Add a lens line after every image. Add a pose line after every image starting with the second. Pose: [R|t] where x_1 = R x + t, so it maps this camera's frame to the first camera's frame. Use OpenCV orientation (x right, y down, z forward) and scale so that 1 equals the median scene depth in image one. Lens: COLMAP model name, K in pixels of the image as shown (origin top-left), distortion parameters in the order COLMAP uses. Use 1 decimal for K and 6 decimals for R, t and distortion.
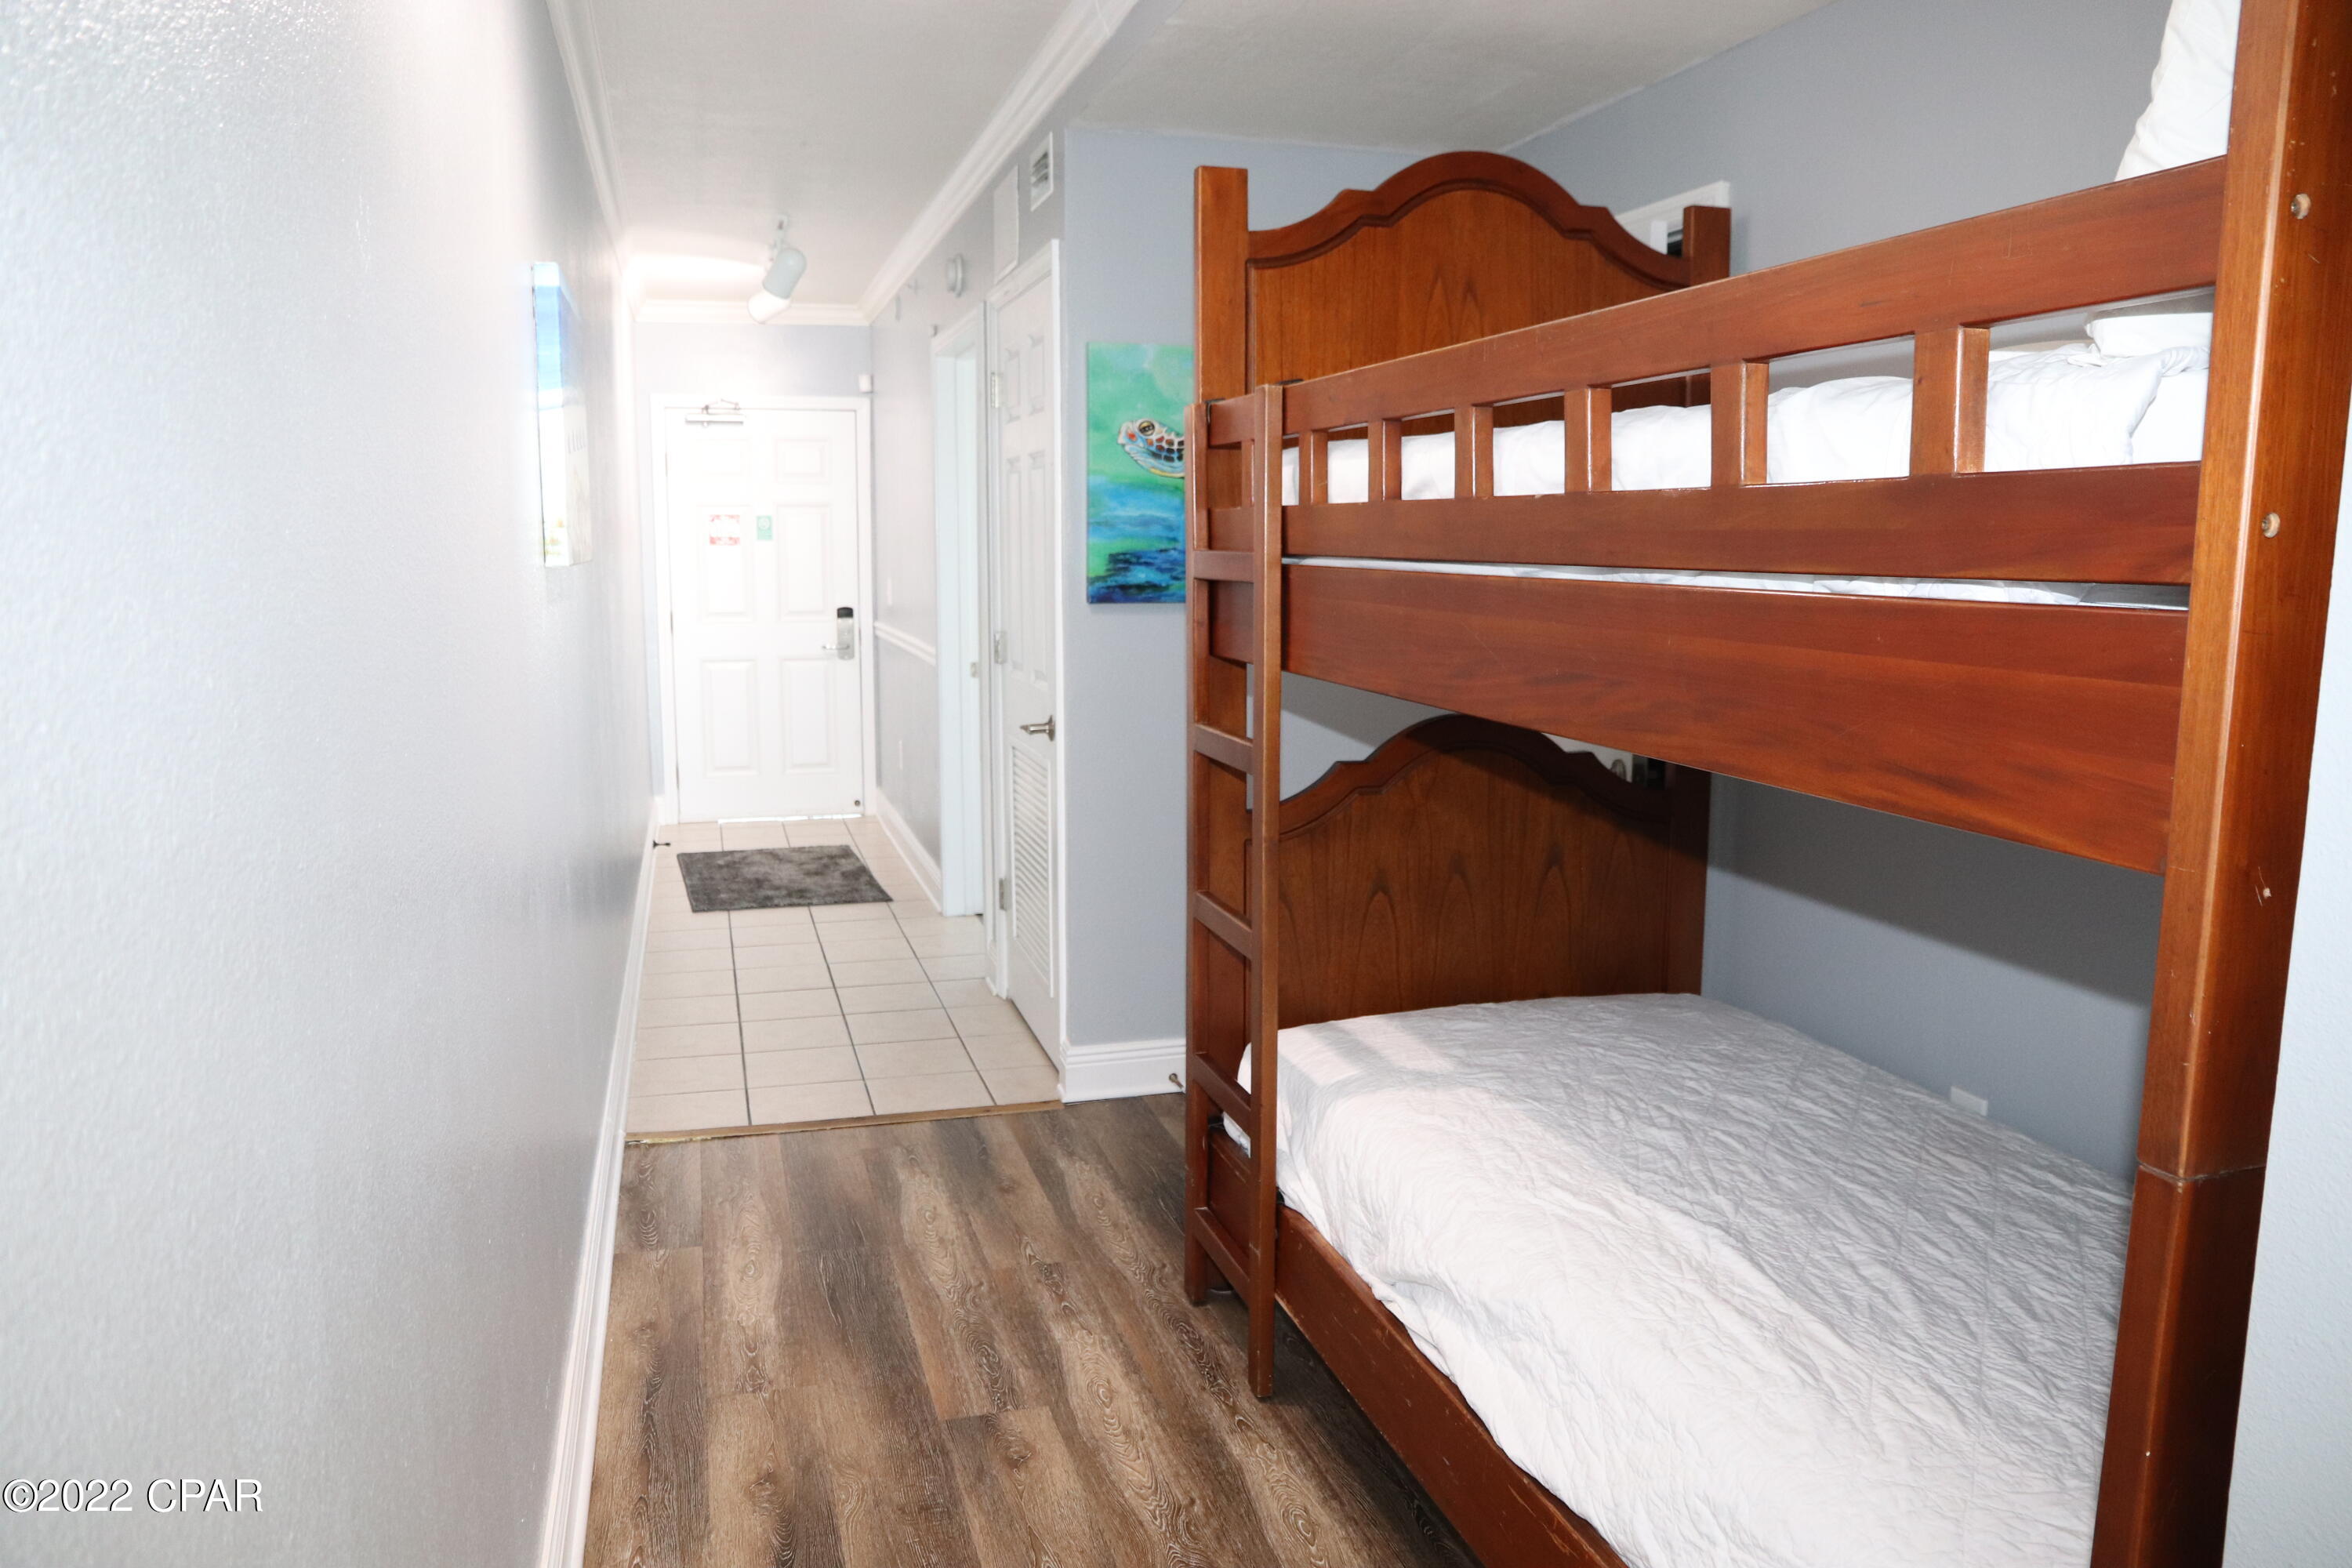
lens RADIAL K [[1628.6, 0, 1182.5], [0, 1628.6, 807.7], [0, 0, 1]] dist [-0.120426, 0.086359]
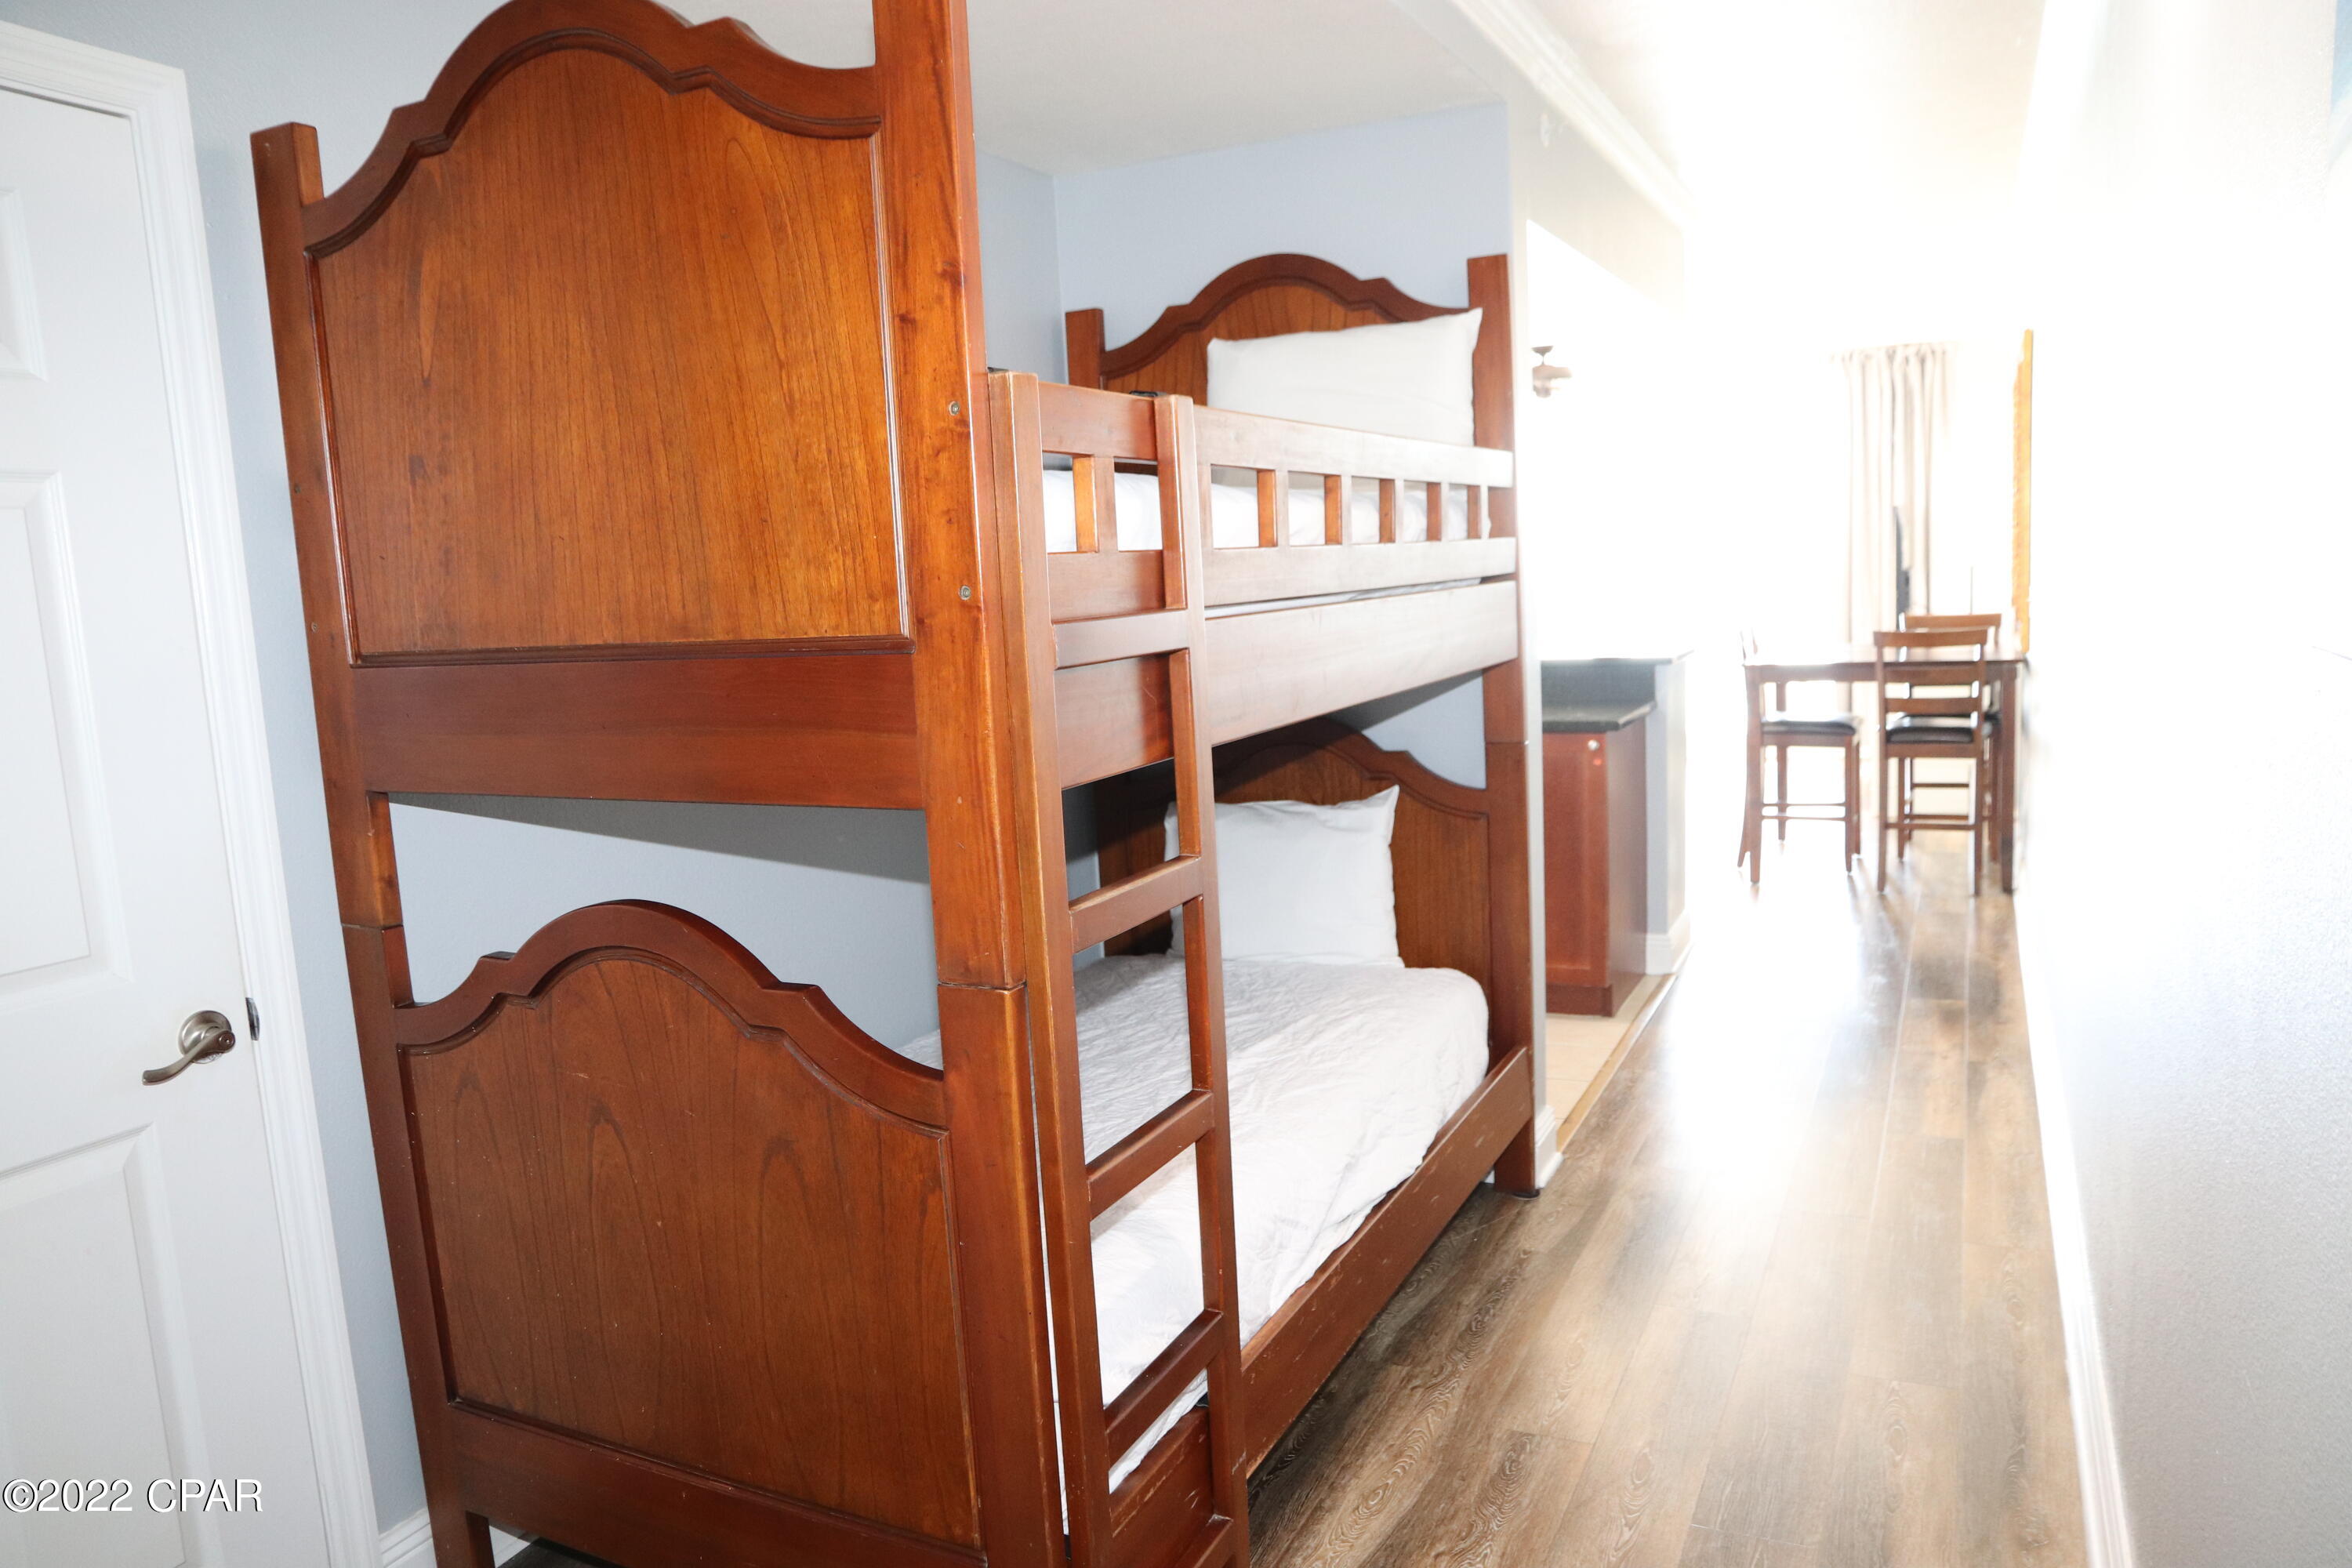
lens RADIAL K [[1628.6, 0, 1182.5], [0, 1628.6, 807.7], [0, 0, 1]] dist [-0.120426, 0.086359]
pose [[-0.734896, -0.062399, 0.675303, -0.527636], [0.160305, 0.951557, 0.262376, -0.293441], [-0.658961, 0.301073, -0.689293, 1.700408]]
